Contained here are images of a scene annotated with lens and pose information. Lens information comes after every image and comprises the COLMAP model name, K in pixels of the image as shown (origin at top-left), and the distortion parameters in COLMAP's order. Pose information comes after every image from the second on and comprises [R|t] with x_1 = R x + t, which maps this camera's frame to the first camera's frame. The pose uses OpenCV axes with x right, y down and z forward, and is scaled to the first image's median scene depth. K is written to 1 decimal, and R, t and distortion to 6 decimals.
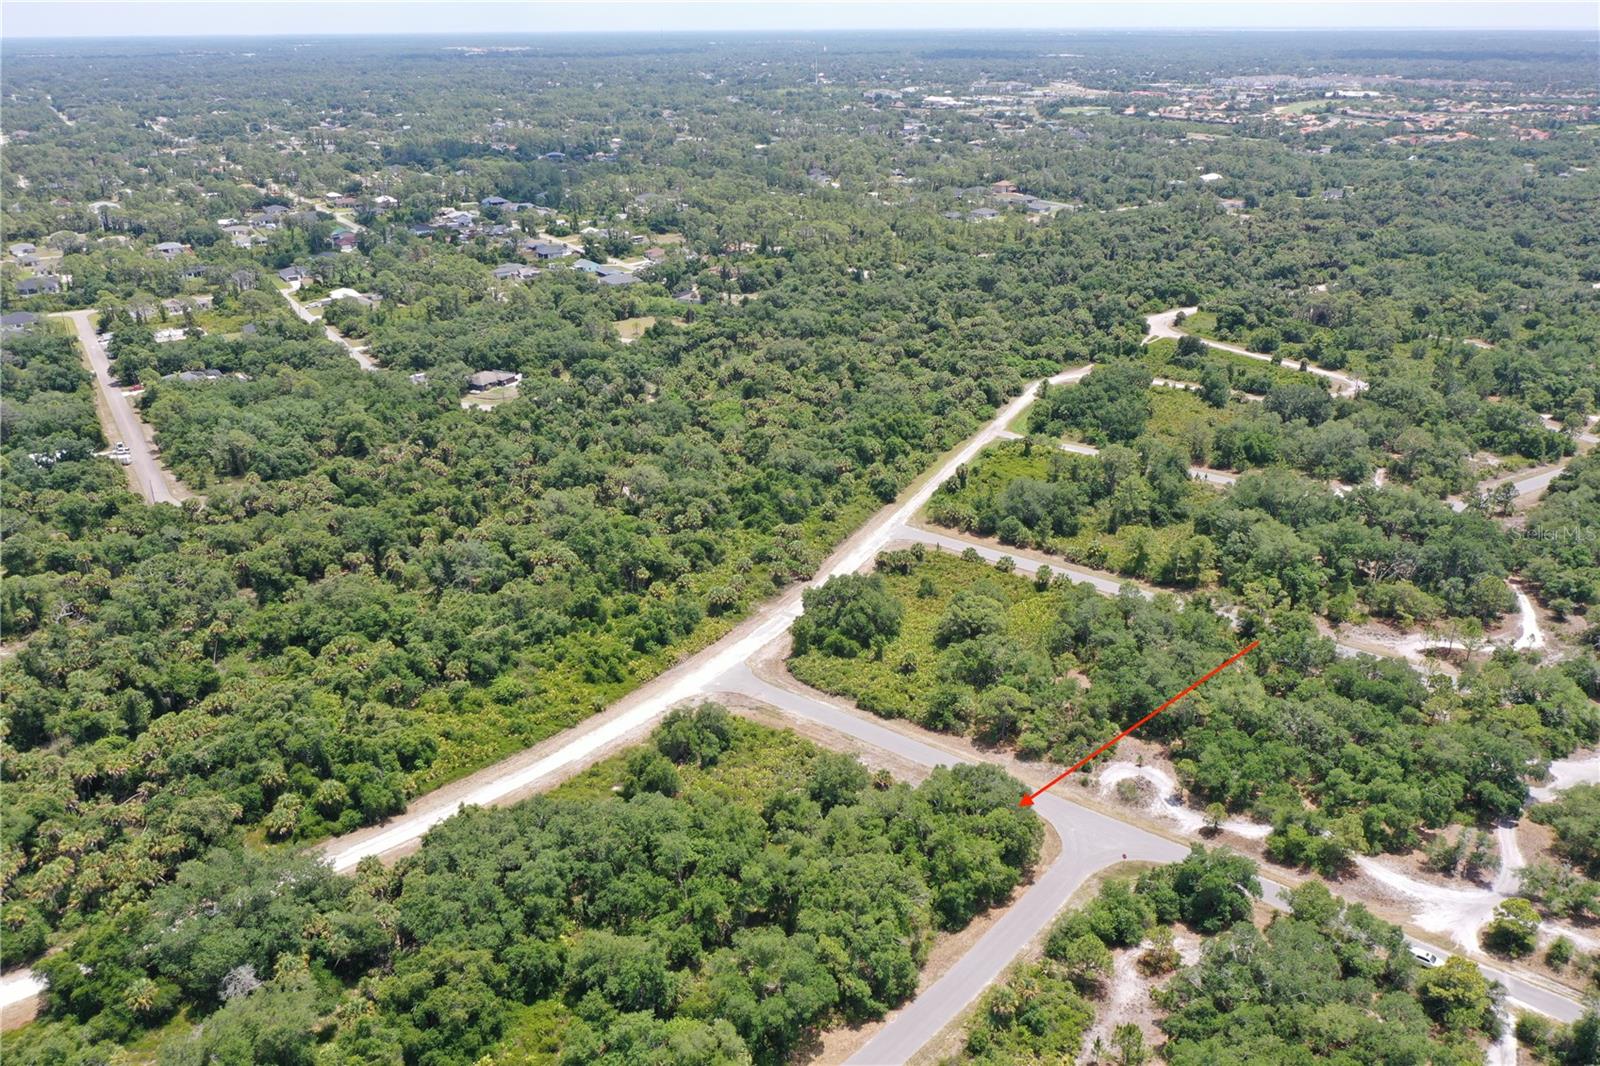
lens RADIAL K [[1268.5, 0, 801.0], [0, 1268.5, 532.4], [0, 0, 1]] dist [-0.007063, 0.010405]
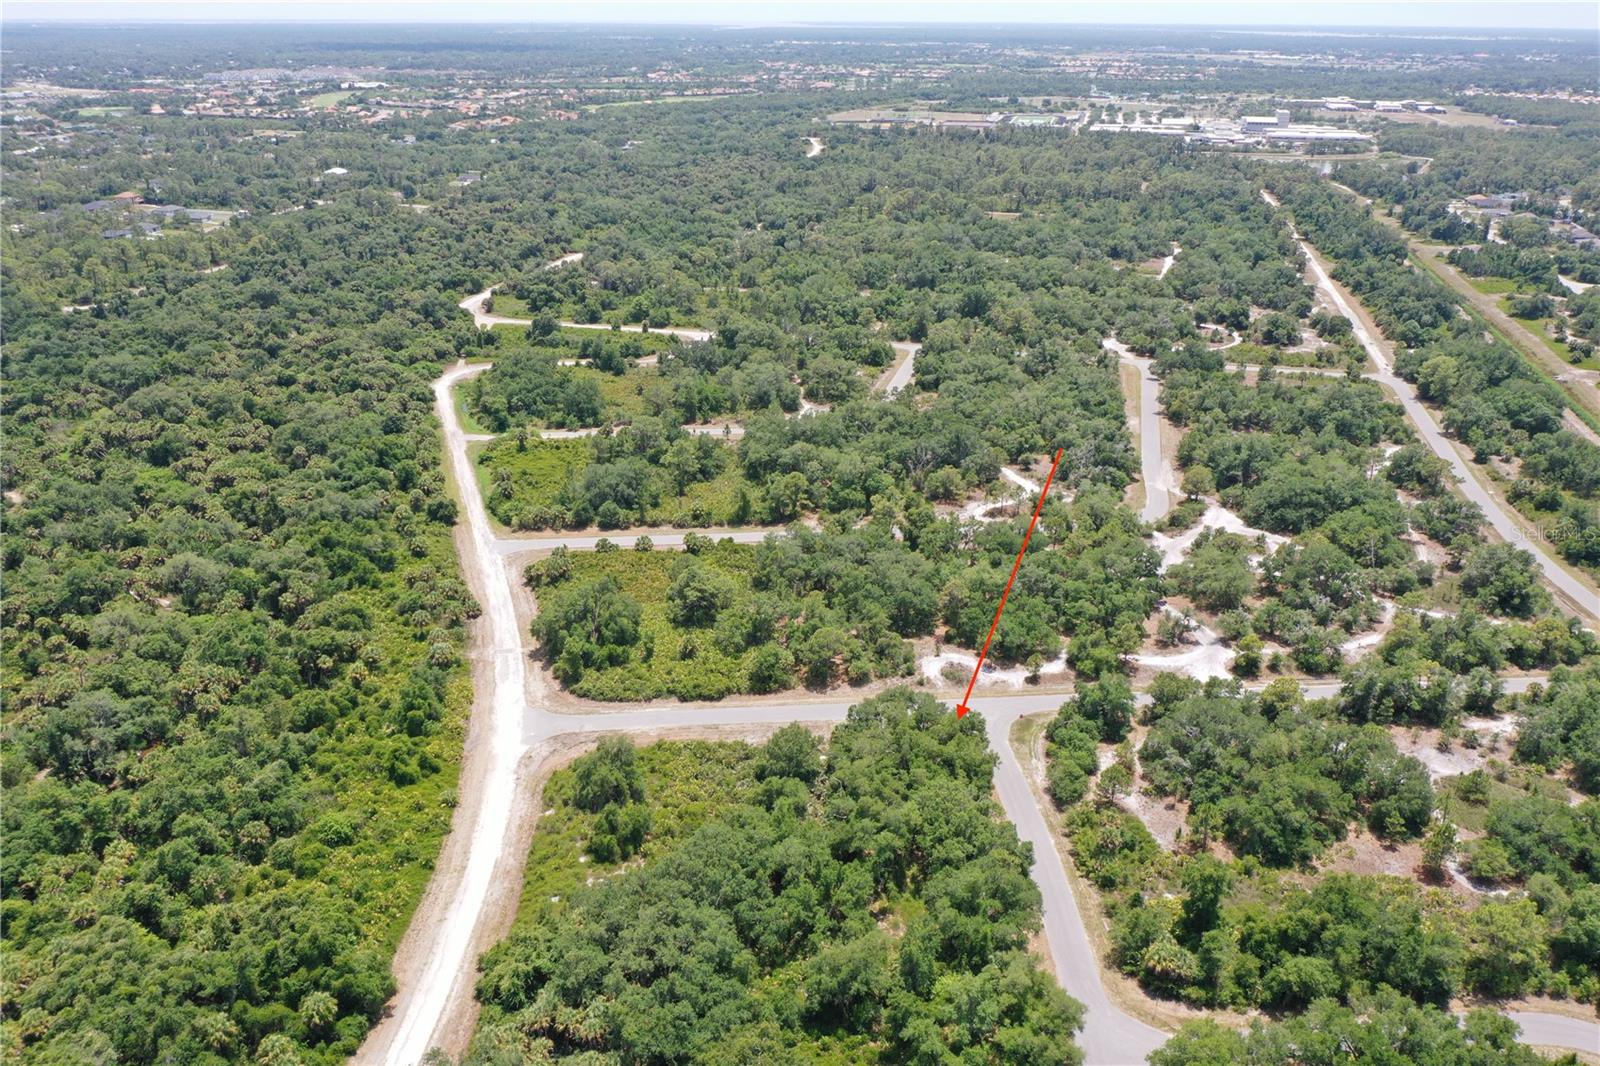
lens RADIAL K [[1268.5, 0, 805.0], [0, 1268.5, 535.6], [0, 0, 1]] dist [-0.007063, 0.010405]
pose [[0.720489, -0.255807, 0.644561, -0.462928], [0.251262, 0.962617, 0.101173, -0.059877], [-0.646346, 0.089059, 0.757829, 0.160125]]
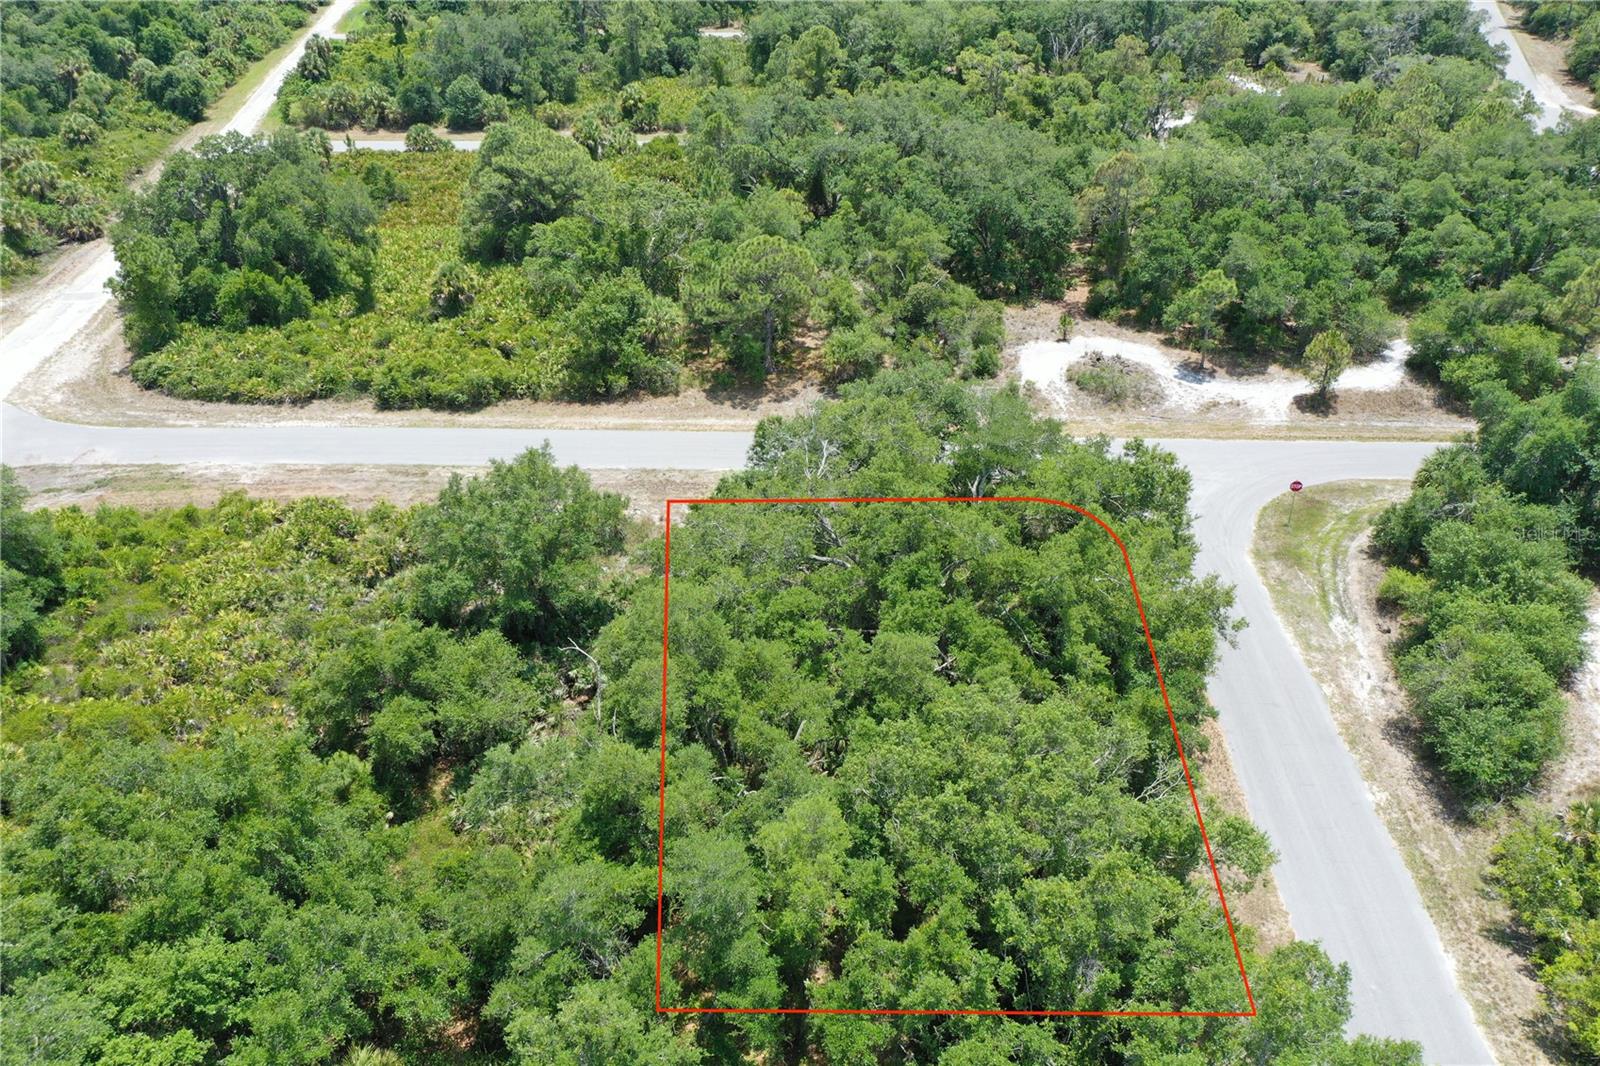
lens RADIAL K [[1268.5, 0, 803.0], [0, 1268.5, 520.8], [0, 0, 1]] dist [-0.007063, 0.010405]
pose [[0.809179, -0.291985, 0.509876, -0.055150], [0.223783, 0.955531, 0.192047, 0.116915], [-0.543277, -0.041299, 0.838537, 0.565010]]
